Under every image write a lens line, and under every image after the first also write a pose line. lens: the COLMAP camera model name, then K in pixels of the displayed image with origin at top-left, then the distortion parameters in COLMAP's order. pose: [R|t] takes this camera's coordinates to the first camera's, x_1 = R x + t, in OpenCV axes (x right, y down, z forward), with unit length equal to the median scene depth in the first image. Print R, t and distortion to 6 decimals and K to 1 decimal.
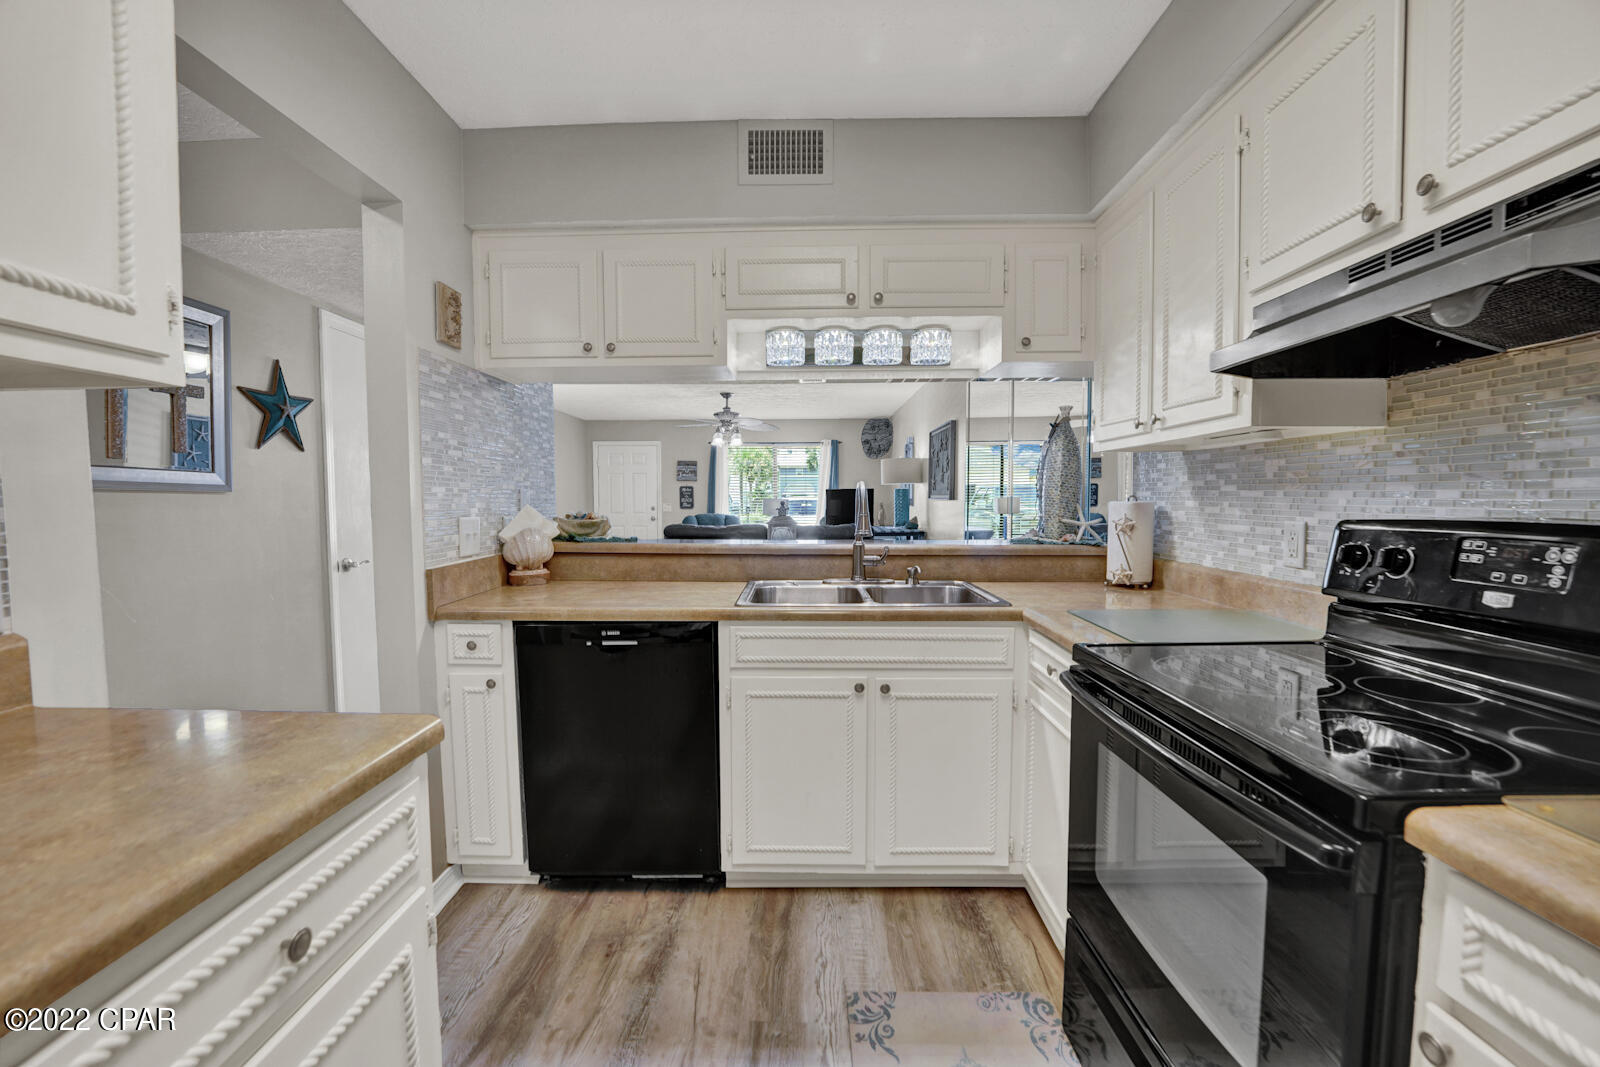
lens RADIAL K [[648.6, 0, 799.0], [0, 648.6, 531.9], [0, 0, 1]] dist [-0.030437, 0.003538]
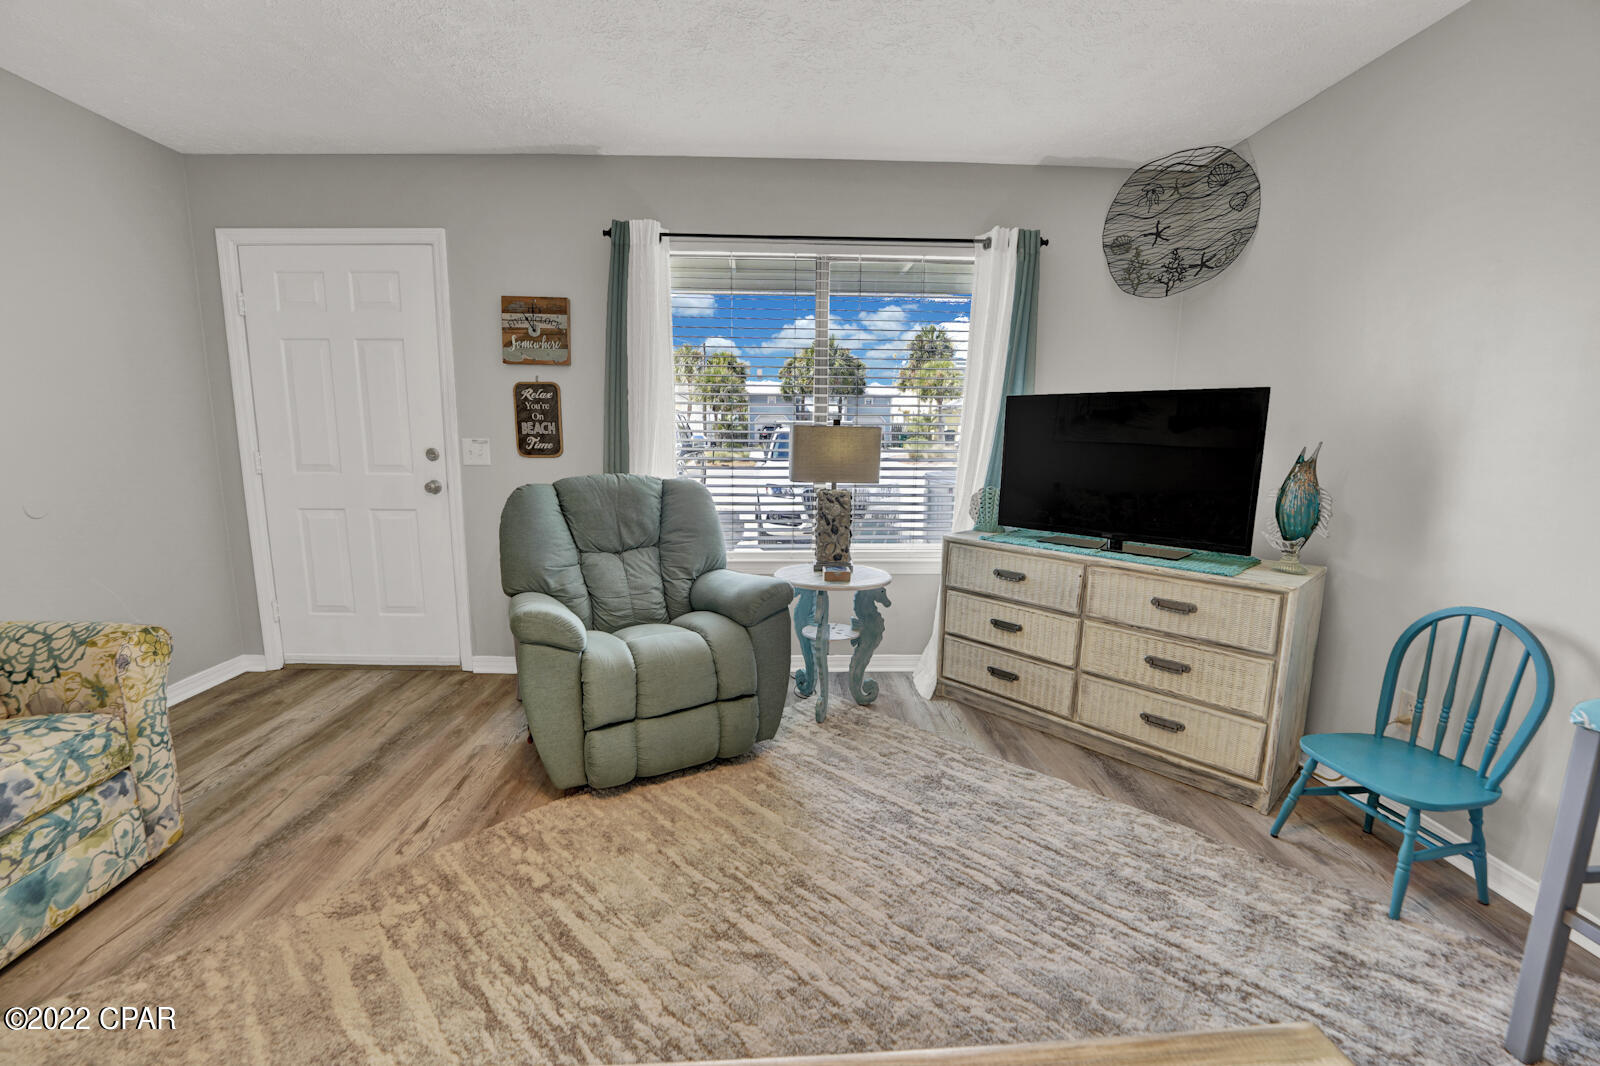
lens RADIAL K [[648.6, 0, 790.7], [0, 648.6, 538.3], [0, 0, 1]] dist [-0.030437, 0.003538]
pose [[0.998972, 0.004303, 0.045117, -0.355488], [-0.009275, 0.993823, 0.110590, -0.172018], [-0.044362, -0.110895, 0.992842, 3.670596]]
